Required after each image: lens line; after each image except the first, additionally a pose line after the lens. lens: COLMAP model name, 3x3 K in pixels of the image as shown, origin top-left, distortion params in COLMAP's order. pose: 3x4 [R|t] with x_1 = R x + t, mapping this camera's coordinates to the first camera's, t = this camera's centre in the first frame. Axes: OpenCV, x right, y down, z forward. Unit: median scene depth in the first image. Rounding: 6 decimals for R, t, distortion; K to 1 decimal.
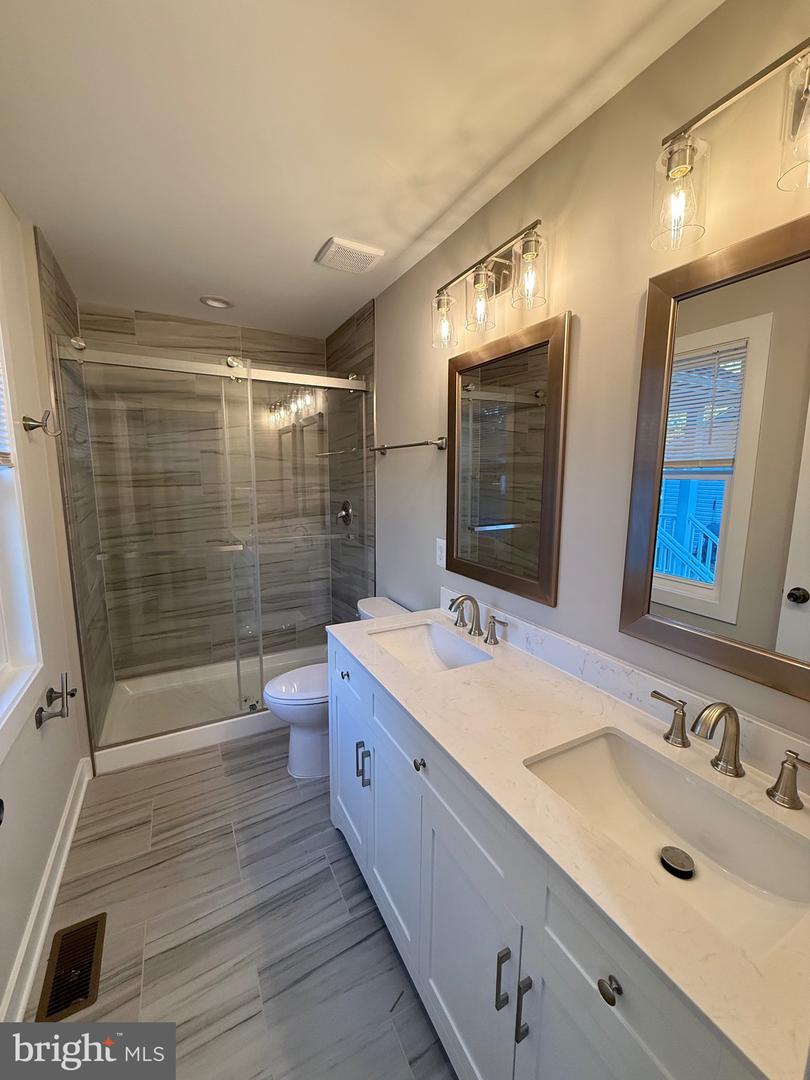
lens RADIAL K [[429.7, 0, 406.6], [0, 429.7, 537.3], [0, 0, 1]] dist [0.000025, -0.000239]
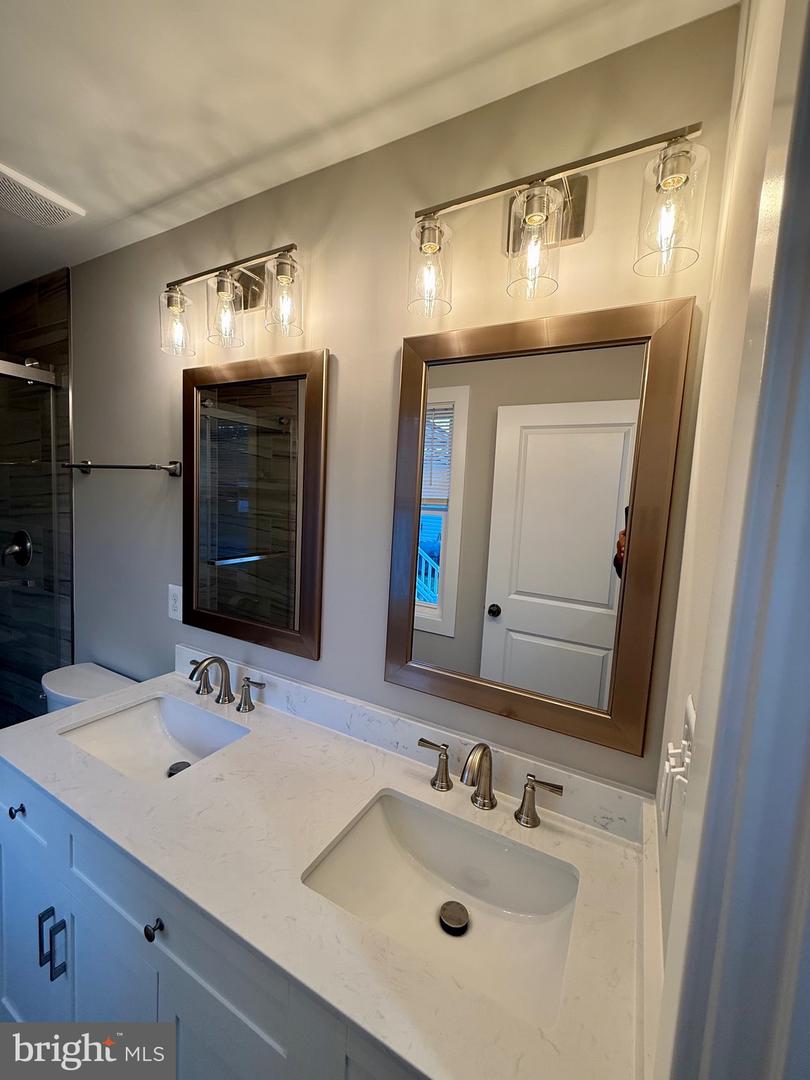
lens RADIAL K [[429.7, 0, 403.8], [0, 429.7, 537.6], [0, 0, 1]] dist [0.000025, -0.000239]
pose [[0.833612, -0.008035, 0.552292, -0.008199], [0.032098, 0.998909, -0.033915, -0.053418], [-0.551417, 0.046000, 0.832961, 0.098199]]
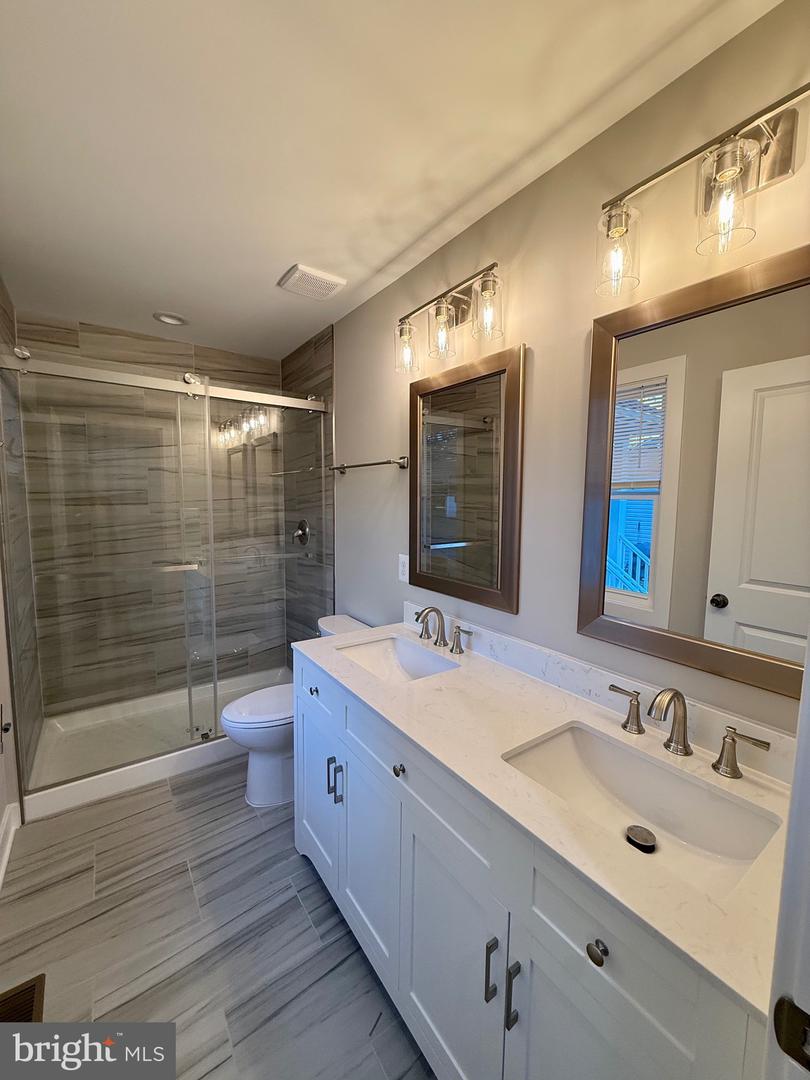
lens RADIAL K [[429.7, 0, 406.6], [0, 429.7, 537.3], [0, 0, 1]] dist [0.000025, -0.000239]
pose [[0.992009, -0.006853, 0.125984, -0.049897], [0.013659, 0.998489, -0.053232, 0.020769], [-0.125429, 0.054527, 0.990603, -0.026592]]
